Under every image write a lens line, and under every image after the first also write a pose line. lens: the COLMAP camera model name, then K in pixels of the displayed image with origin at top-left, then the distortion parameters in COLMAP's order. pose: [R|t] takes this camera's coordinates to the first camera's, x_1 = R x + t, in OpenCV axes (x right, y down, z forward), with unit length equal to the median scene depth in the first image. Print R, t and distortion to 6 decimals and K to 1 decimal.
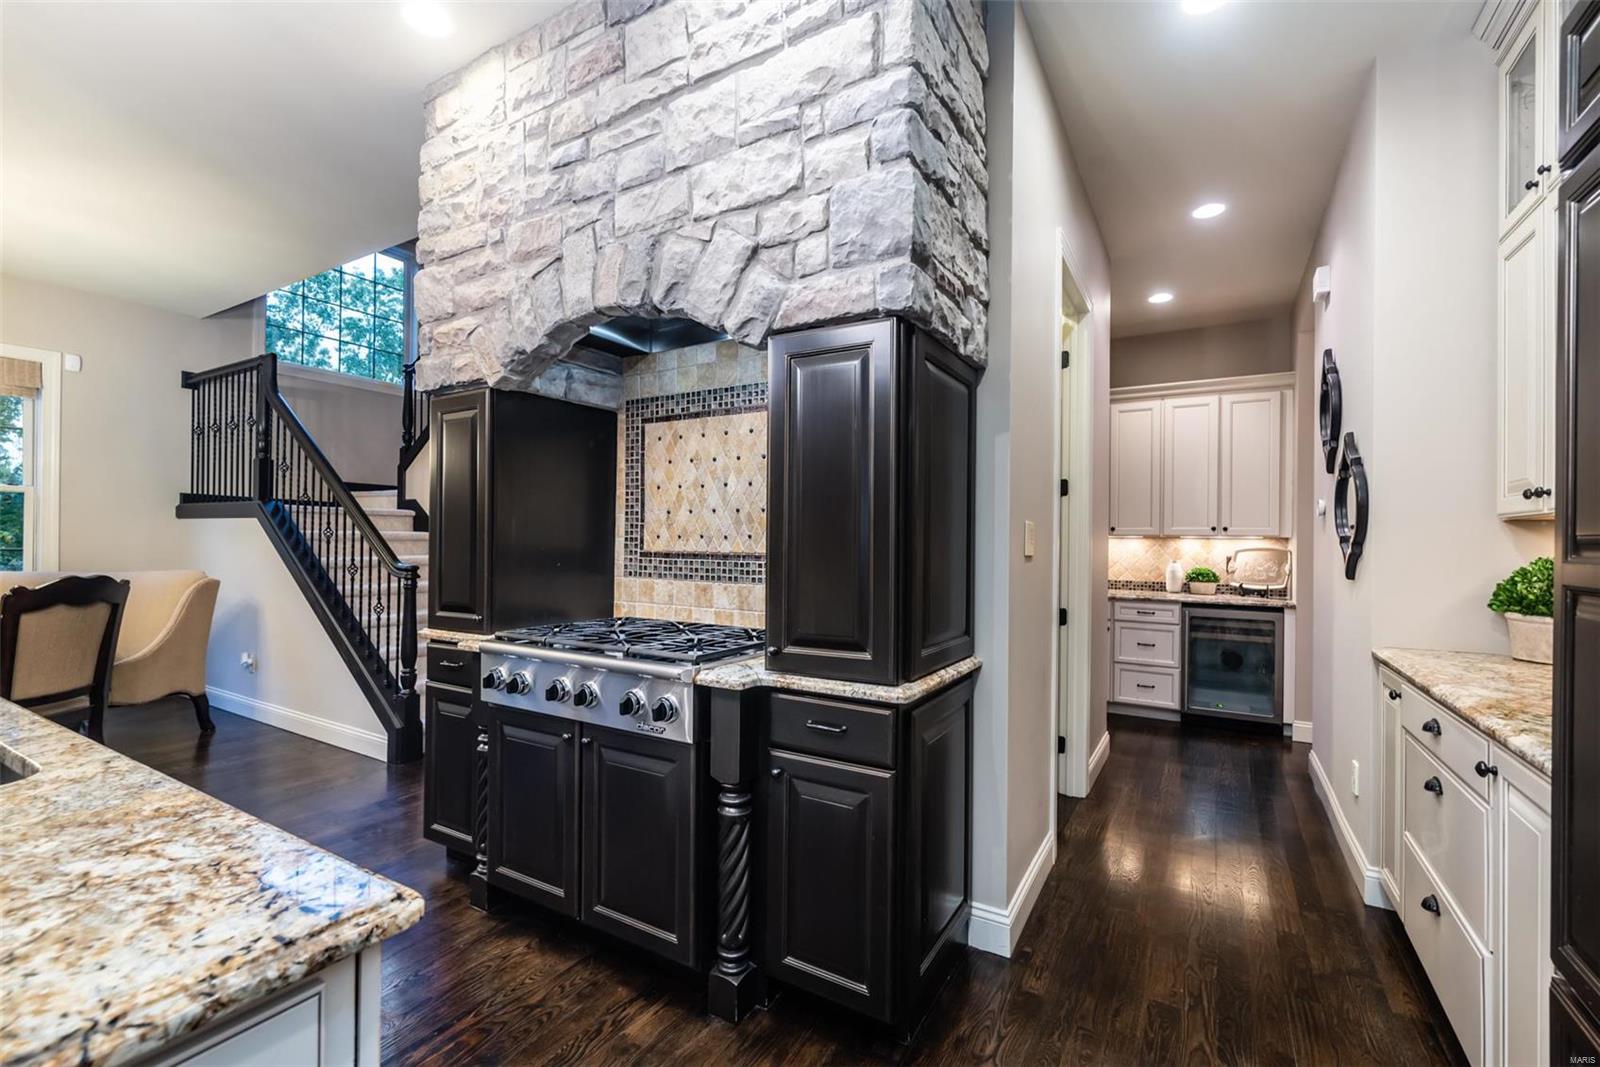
lens RADIAL K [[685.3, 0, 800.9], [0, 685.3, 539.3], [0, 0, 1]] dist [-0.001749, 0.000365]
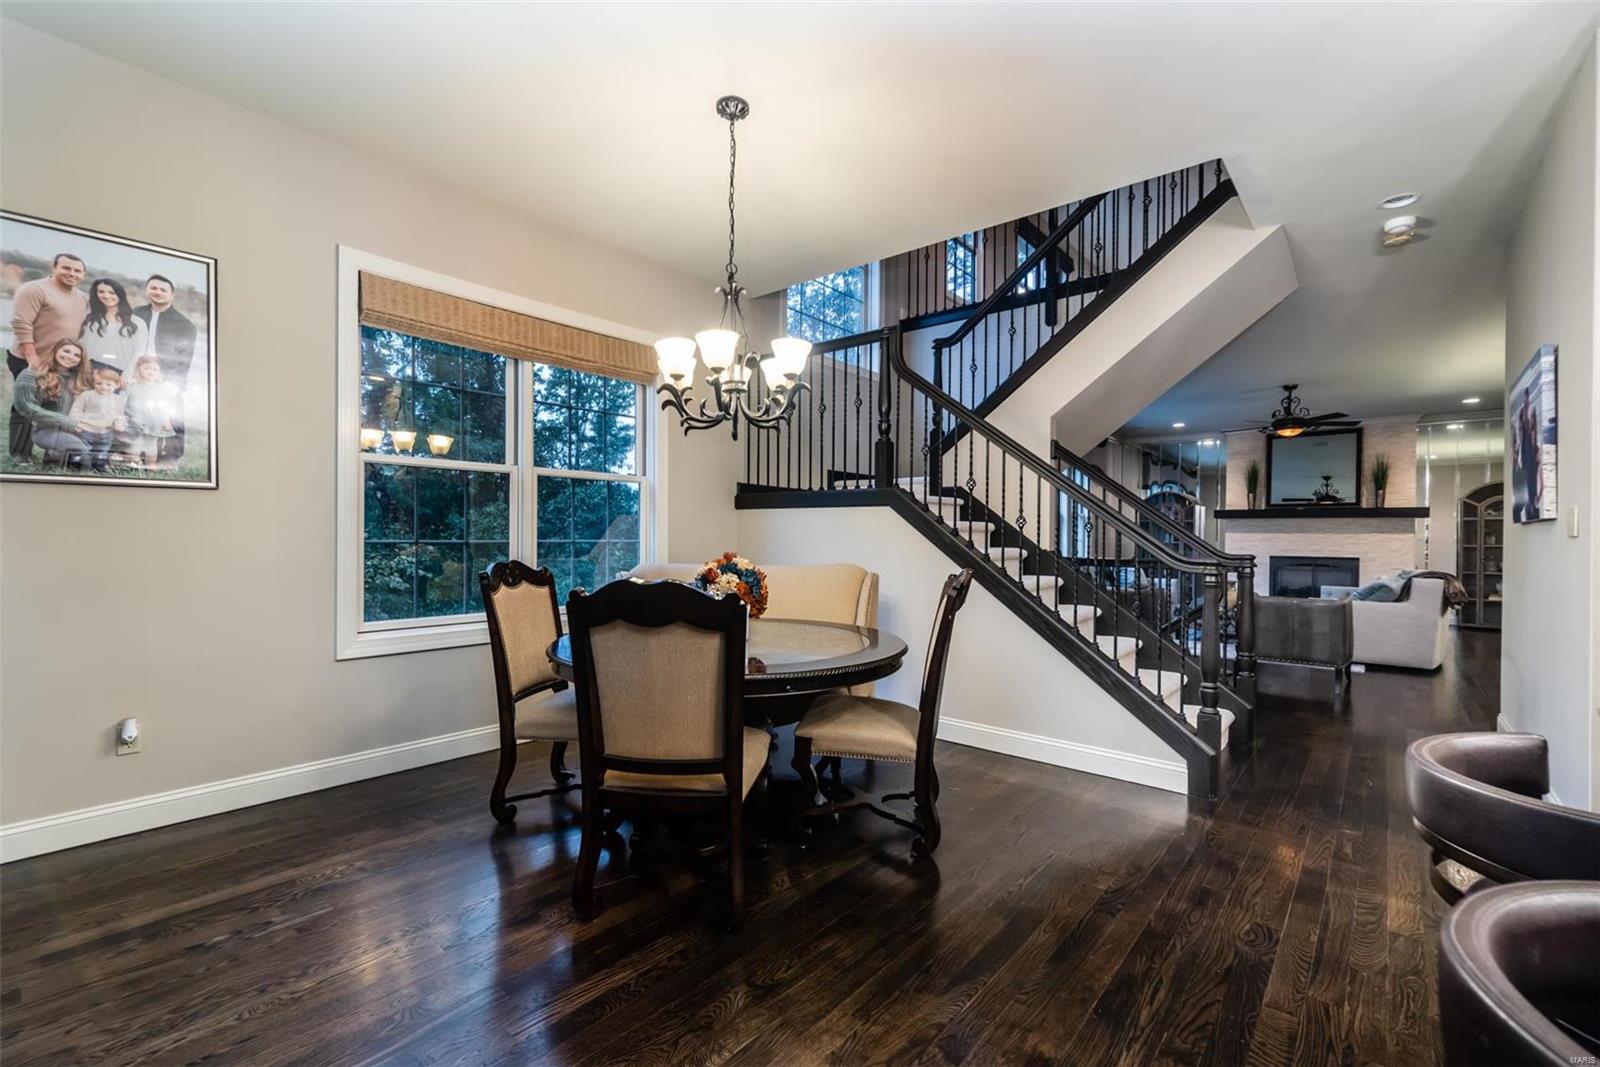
lens RADIAL K [[685.3, 0, 800.9], [0, 685.3, 539.3], [0, 0, 1]] dist [-0.001749, 0.000365]
pose [[0.985305, -0.000747, -0.170803, -1.459402], [0.002014, 0.999972, 0.007248, 0.013271], [0.170793, -0.007486, 0.985278, 0.158974]]
